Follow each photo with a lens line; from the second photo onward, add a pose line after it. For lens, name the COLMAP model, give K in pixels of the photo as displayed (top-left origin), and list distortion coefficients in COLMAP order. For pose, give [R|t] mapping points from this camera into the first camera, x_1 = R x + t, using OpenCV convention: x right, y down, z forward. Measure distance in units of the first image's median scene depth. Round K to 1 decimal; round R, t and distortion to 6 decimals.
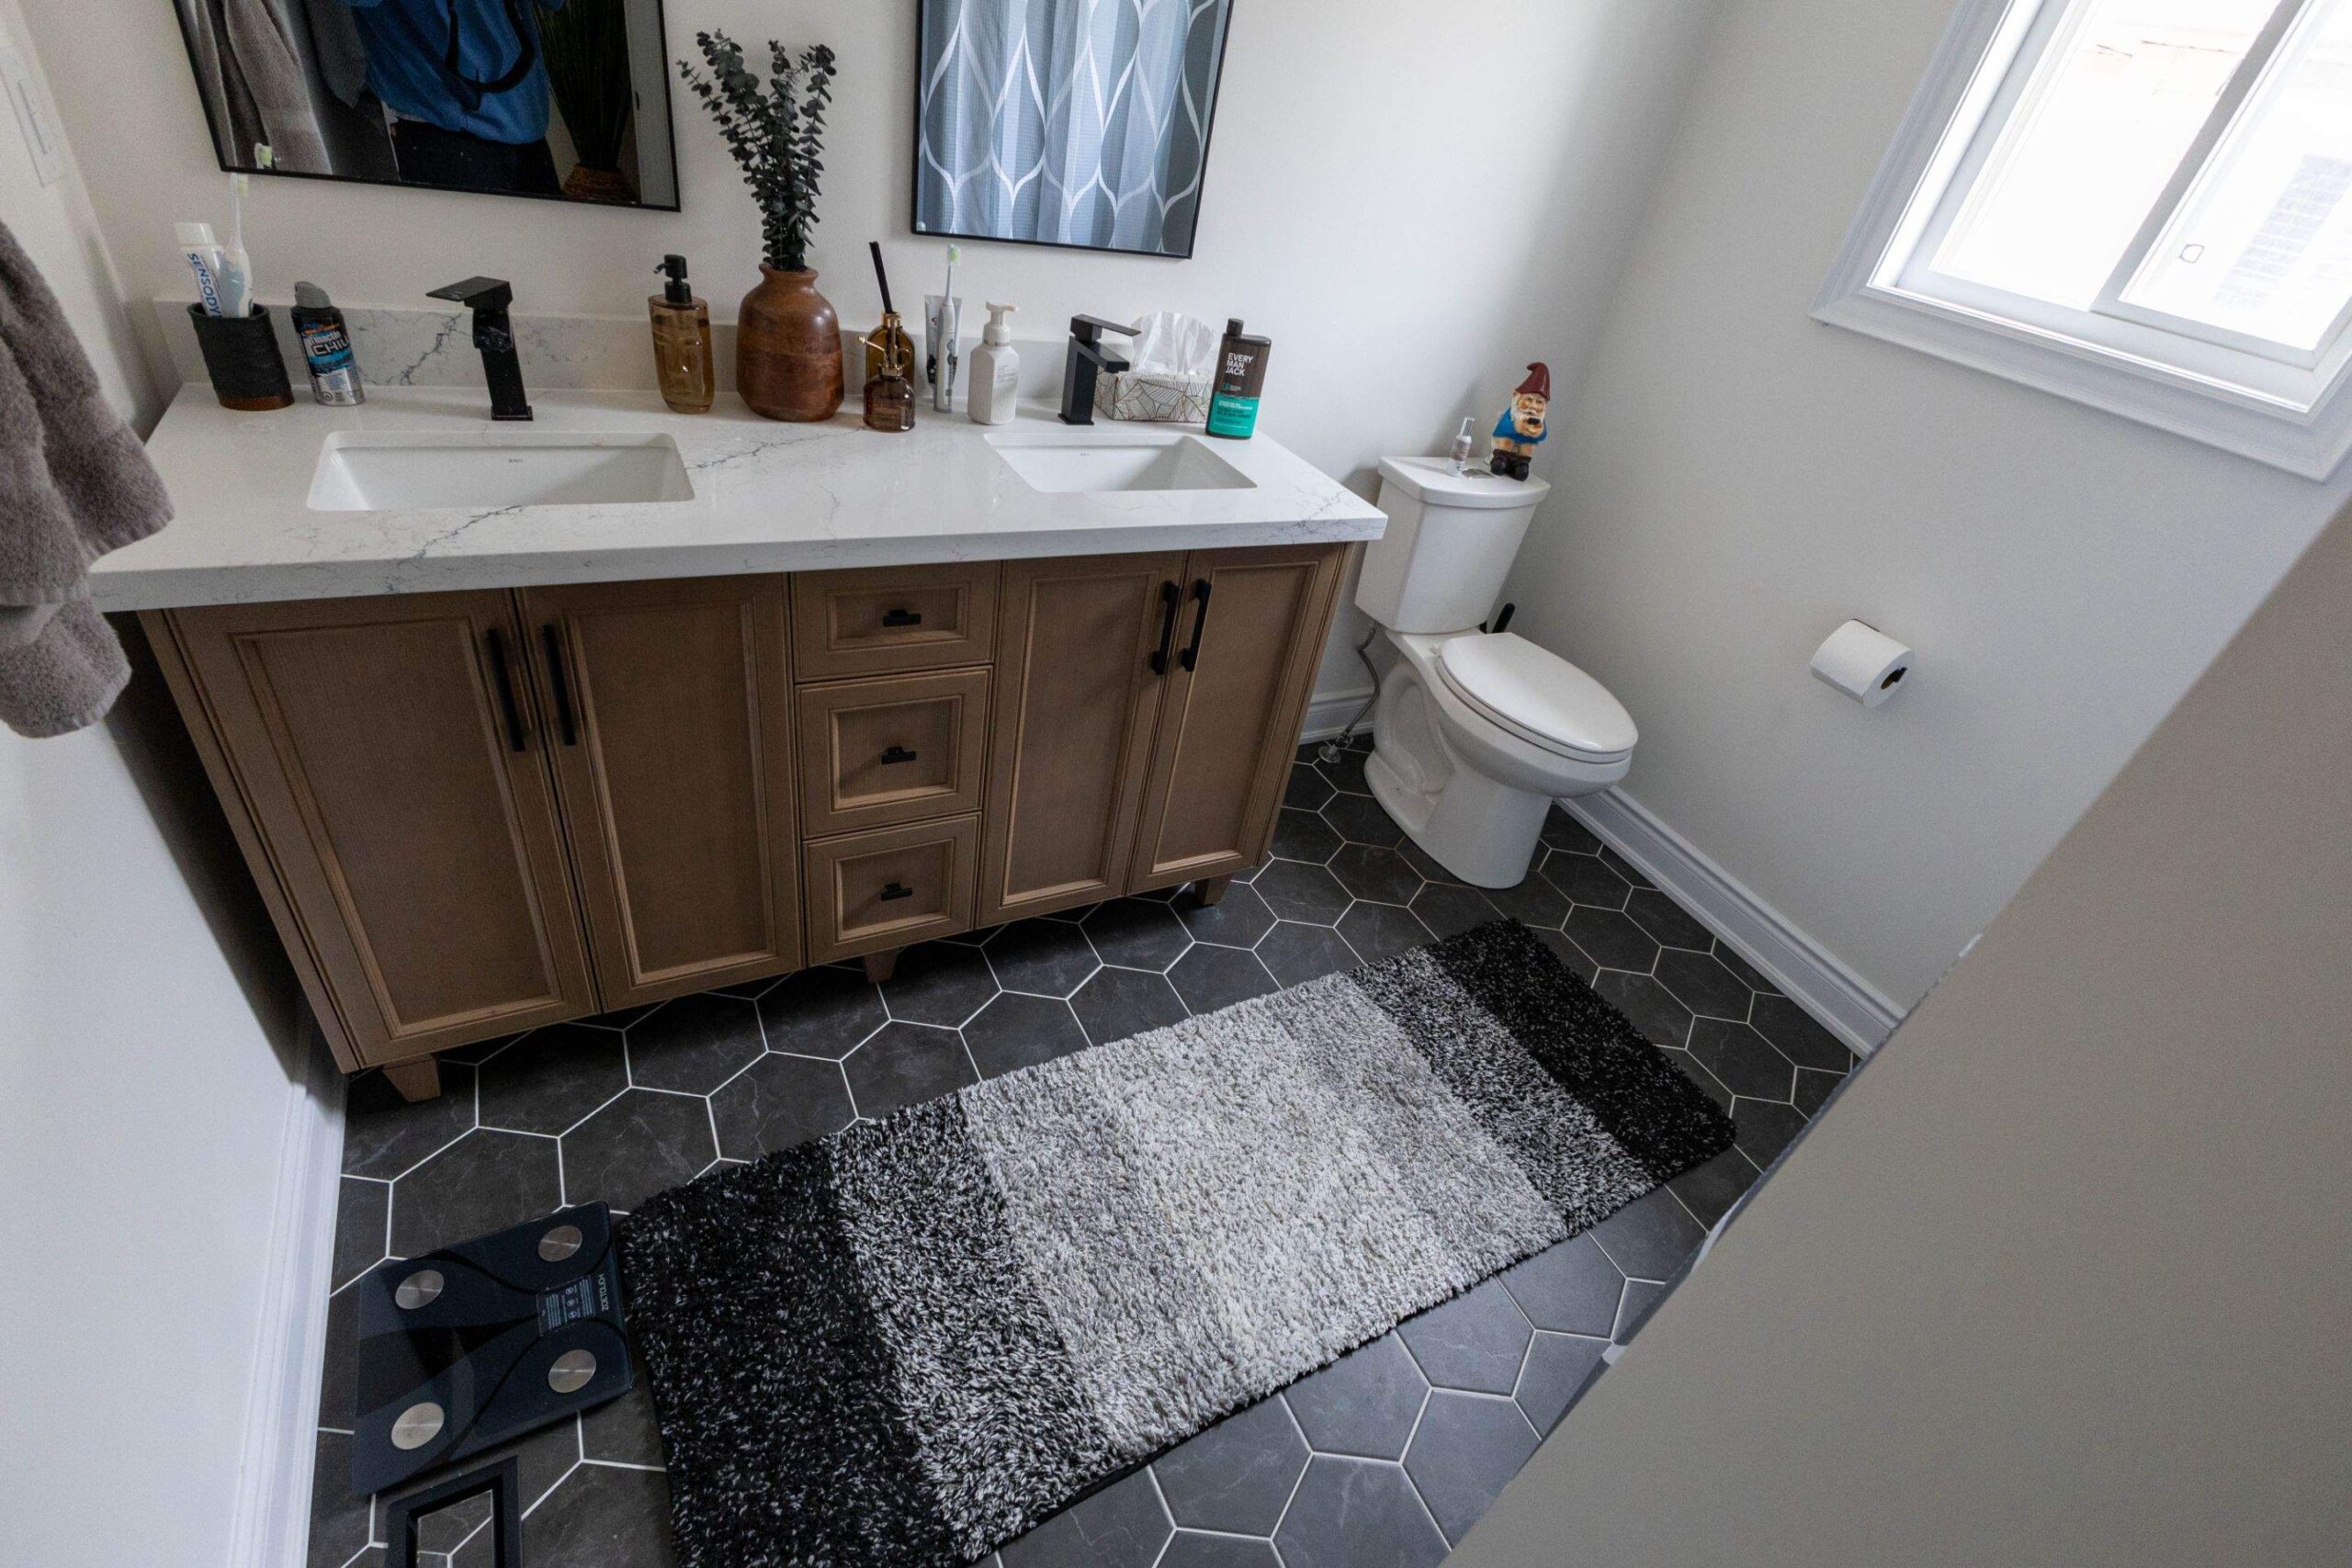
lens RADIAL K [[1031.8, 0, 1178.6], [0, 1031.8, 783.2], [0, 0, 1]] dist [-0.016419, 0.000607]
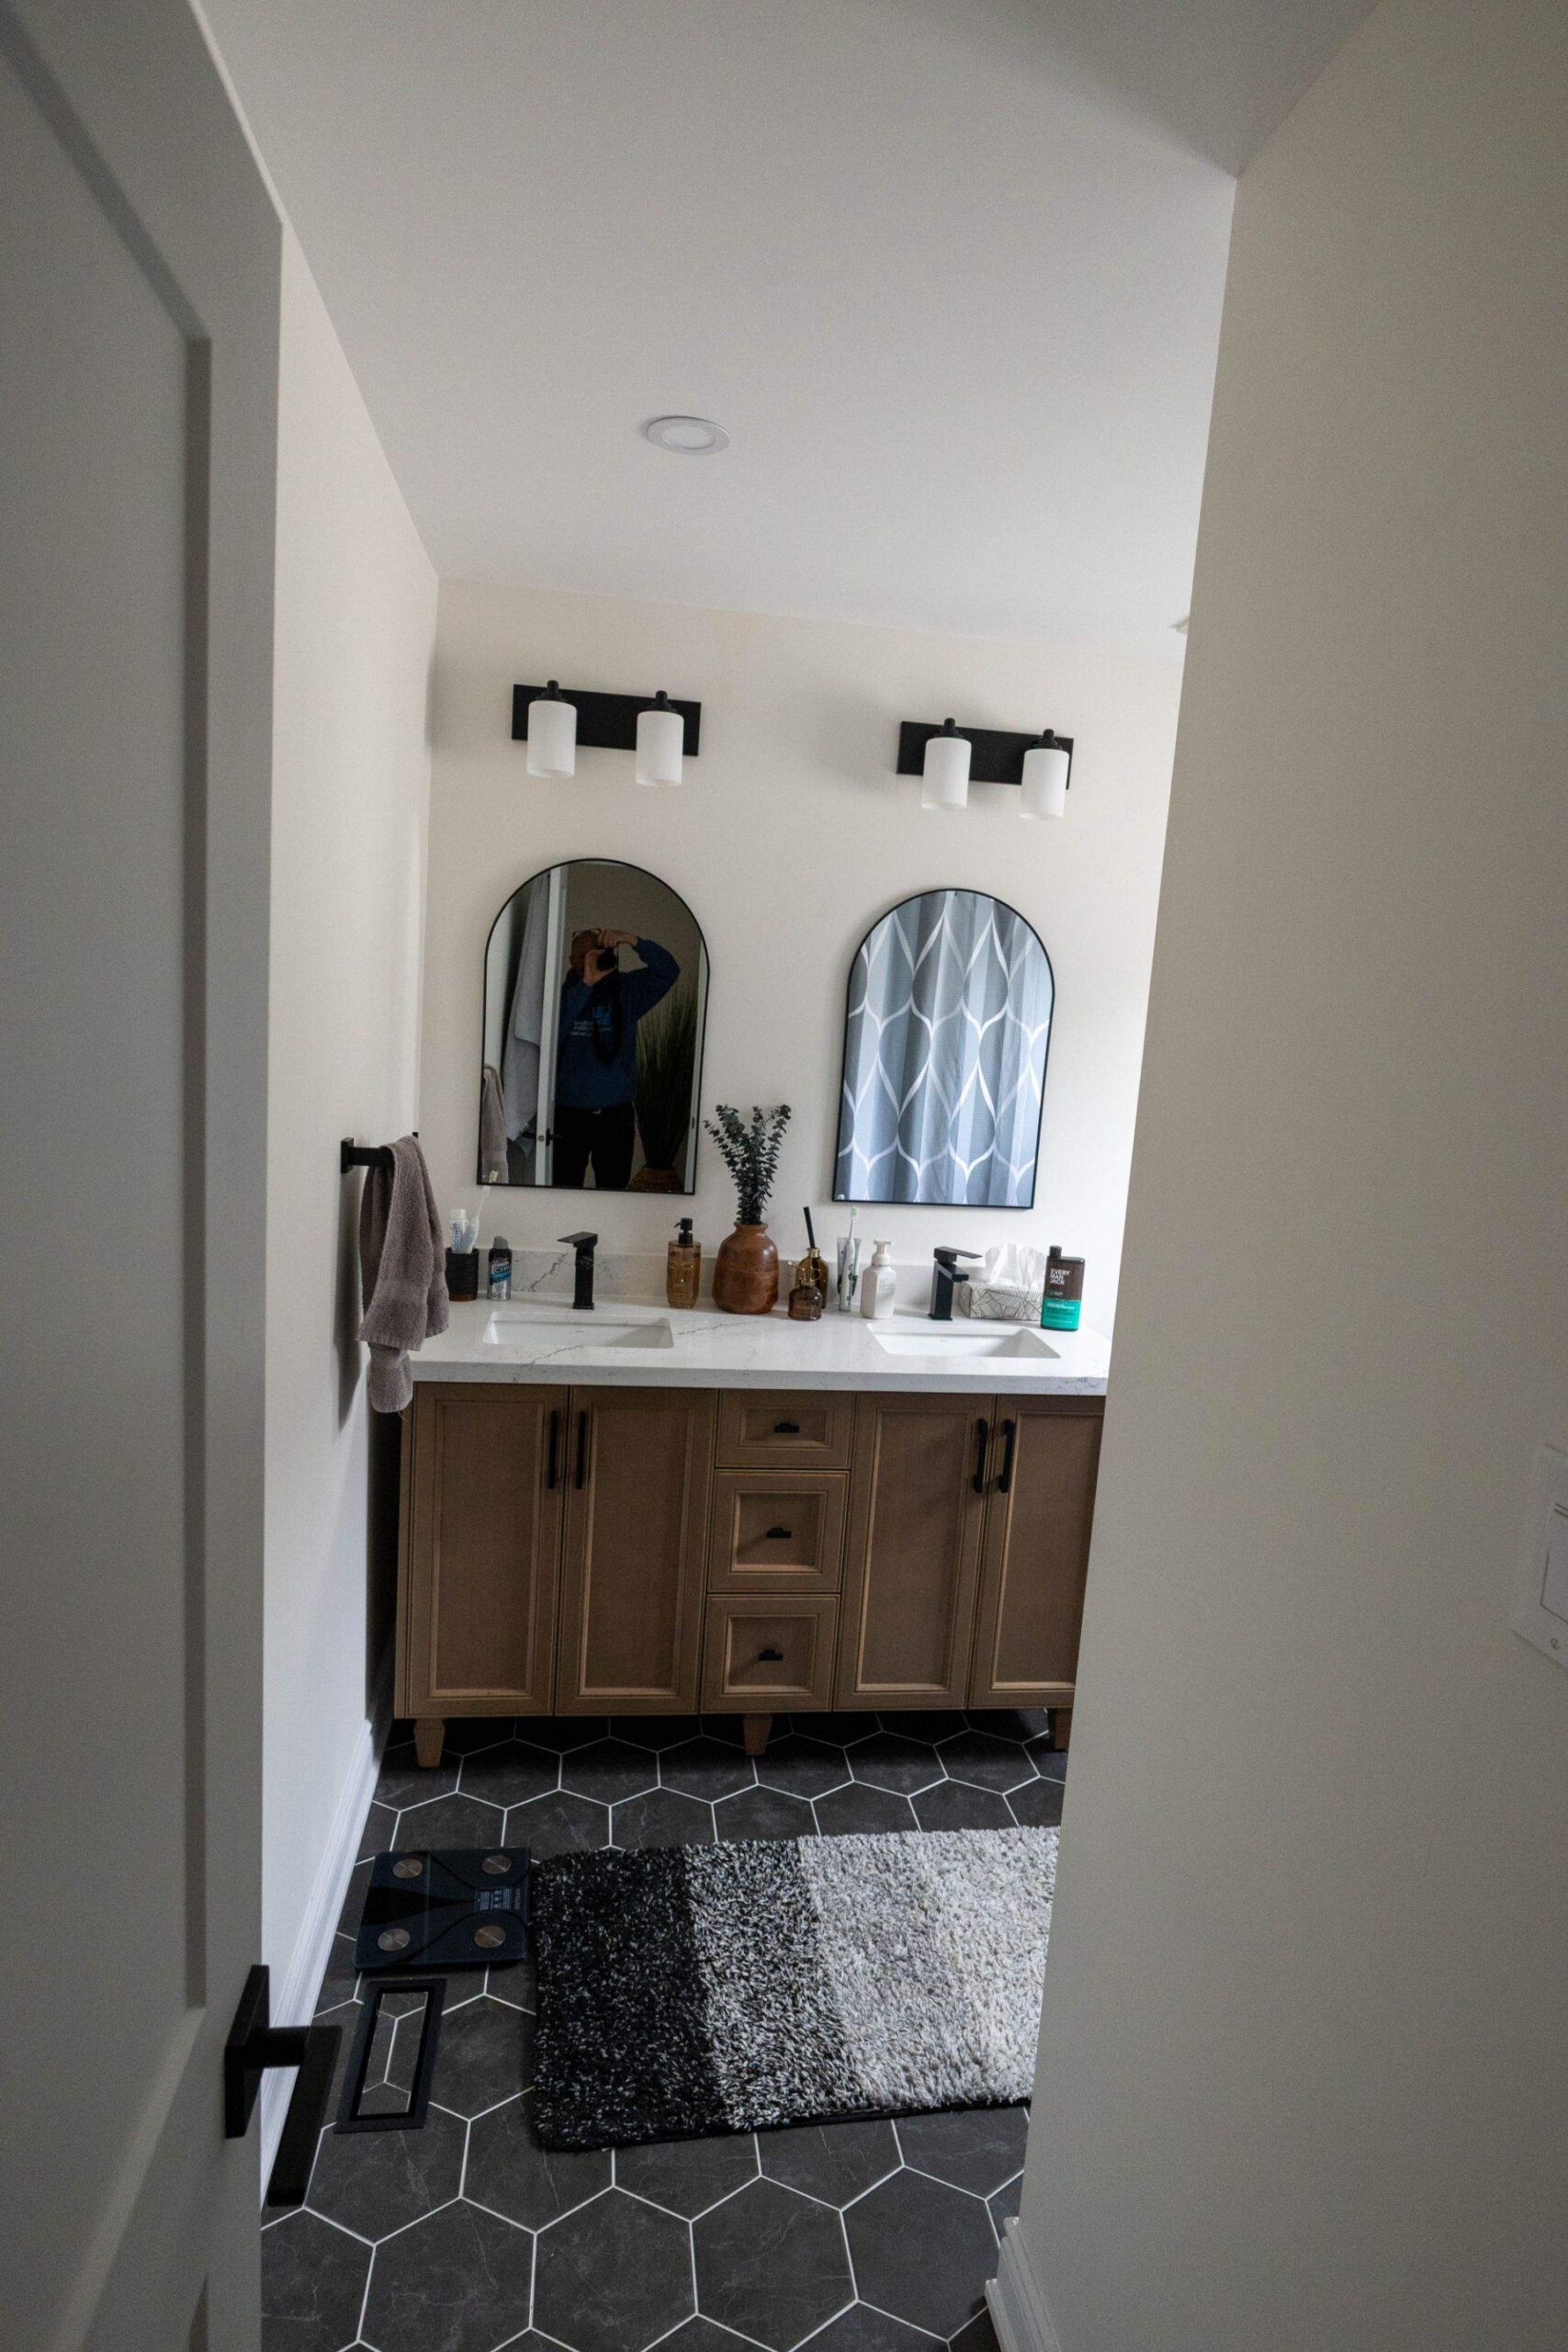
lens RADIAL K [[1272.5, 0, 792.1], [0, 1272.5, 1174.4], [0, 0, 1]] dist [-0.062017, -0.000793]
pose [[0.937116, -0.055824, -0.344523, 0.378947], [-0.122096, 0.872317, -0.473450, 0.375221], [0.326964, 0.485743, 0.810647, -0.647664]]
